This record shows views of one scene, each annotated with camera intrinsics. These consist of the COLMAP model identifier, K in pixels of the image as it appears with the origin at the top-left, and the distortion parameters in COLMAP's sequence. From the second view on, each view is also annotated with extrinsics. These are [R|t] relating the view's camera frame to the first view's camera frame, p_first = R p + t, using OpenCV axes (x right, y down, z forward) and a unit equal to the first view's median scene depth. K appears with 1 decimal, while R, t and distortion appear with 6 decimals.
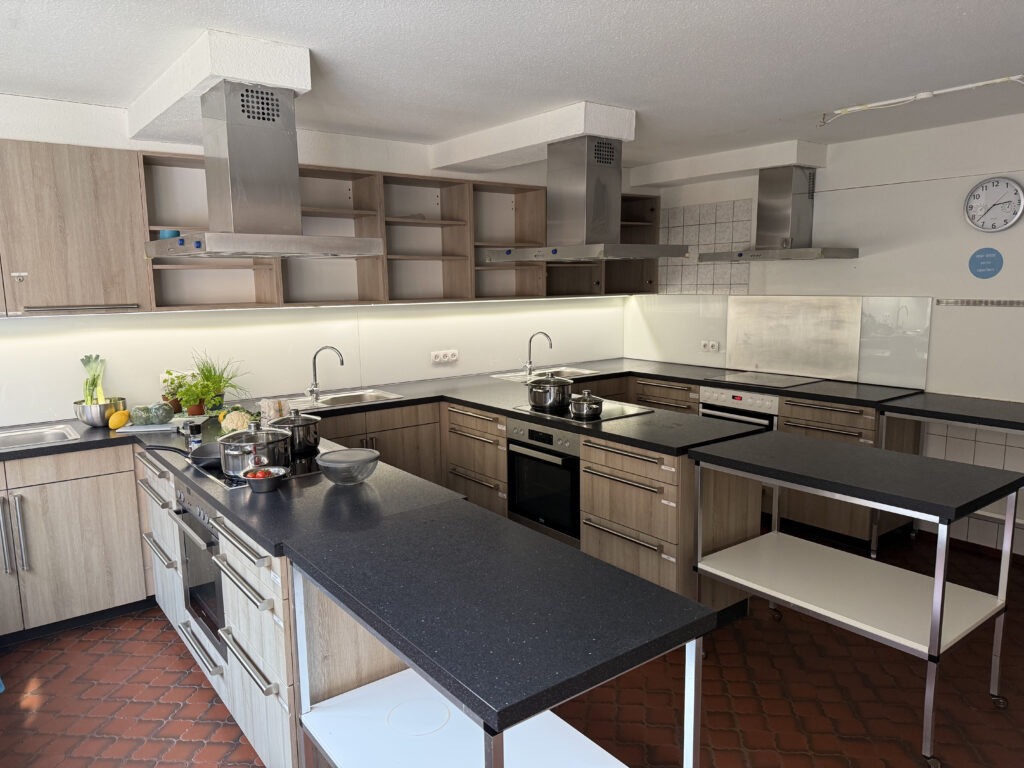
lens RADIAL K [[717.7, 0, 512.0], [0, 717.7, 384.0], [0, 0, 1]] dist [0.040369, -0.046524]
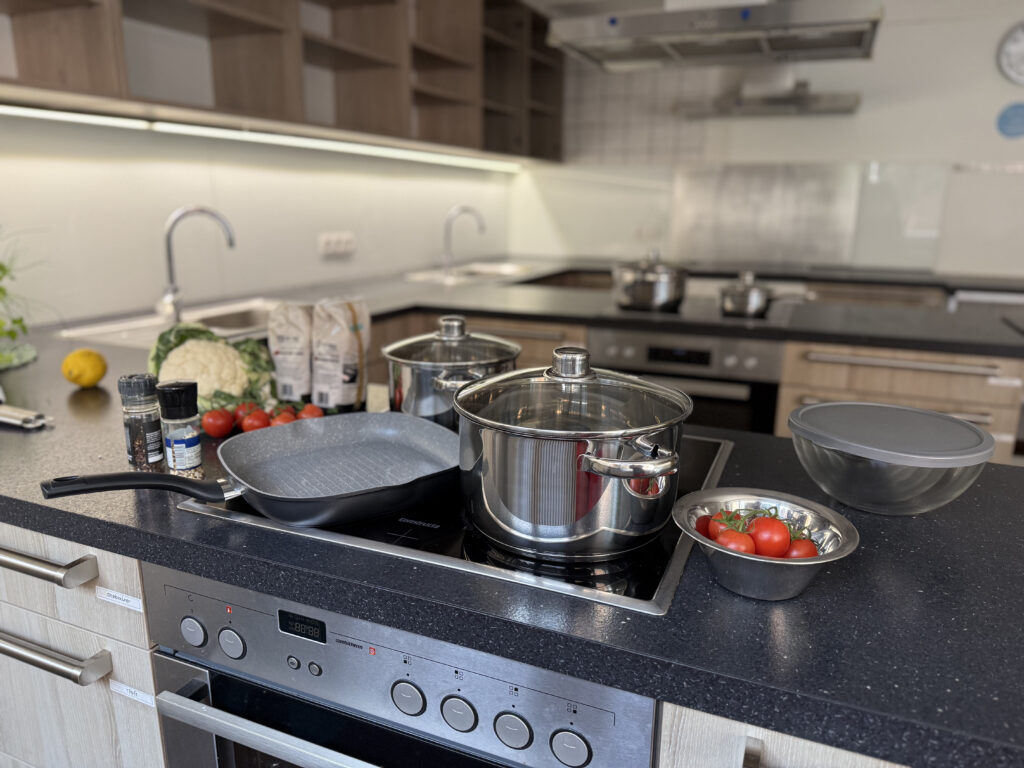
lens RADIAL K [[717.7, 0, 512.0], [0, 717.7, 384.0], [0, 0, 1]] dist [0.040369, -0.046524]
pose [[0.875413, -0.099860, 0.472948, -0.285238], [0.049700, 0.991837, 0.117428, 0.015596], [-0.480814, -0.079293, 0.873230, 0.425958]]
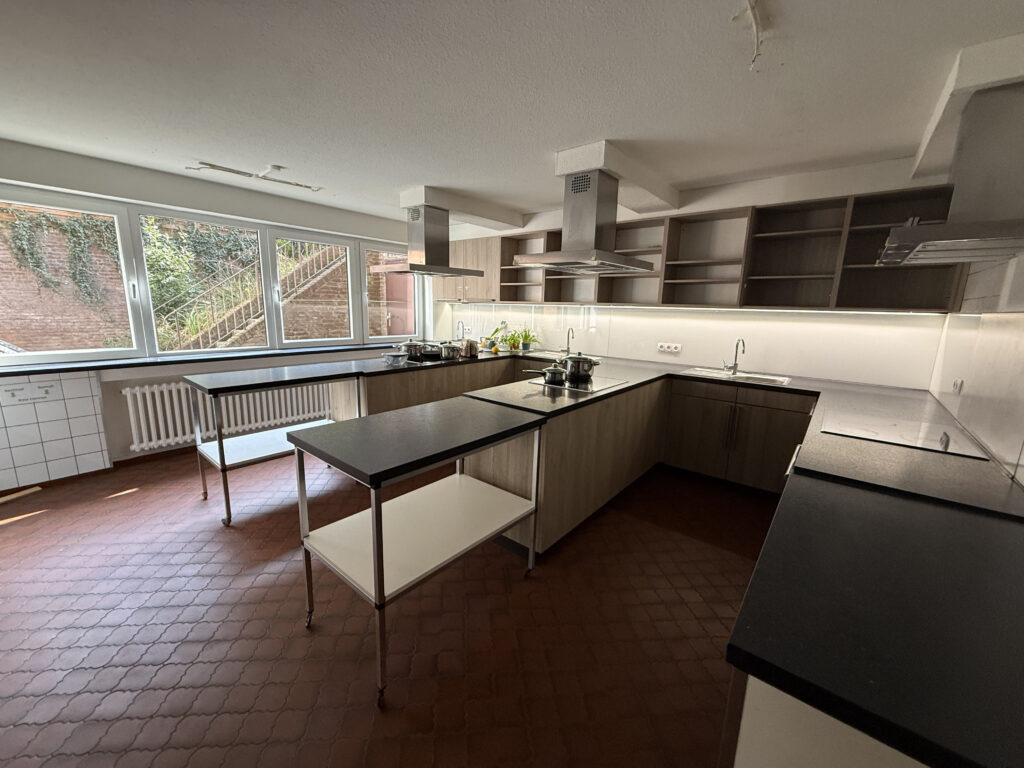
lens RADIAL K [[406.4, 0, 509.4], [0, 406.4, 382.2], [0, 0, 1]] dist [0.000383, -0.000007]
pose [[0.216723, 0.199340, -0.955665, 0.660491], [-0.168369, 0.971894, 0.164543, -0.055488], [0.961604, 0.125244, 0.244194, 0.559560]]
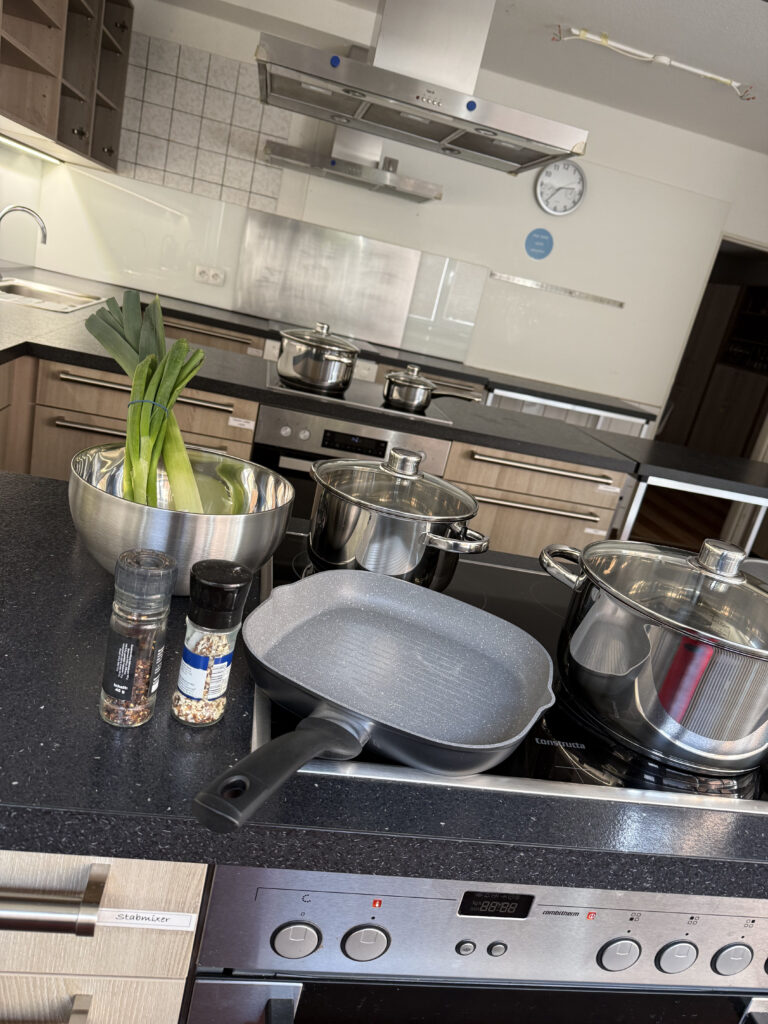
lens RADIAL K [[717.7, 0, 378.3], [0, 717.7, 513.1], [0, 0, 1]] dist [0.040369, -0.046524]
pose [[0.481918, -0.154220, 0.862538, -0.359953], [-0.101599, 0.967914, 0.229826, -0.005948], [-0.870306, -0.198390, 0.450786, 0.554045]]
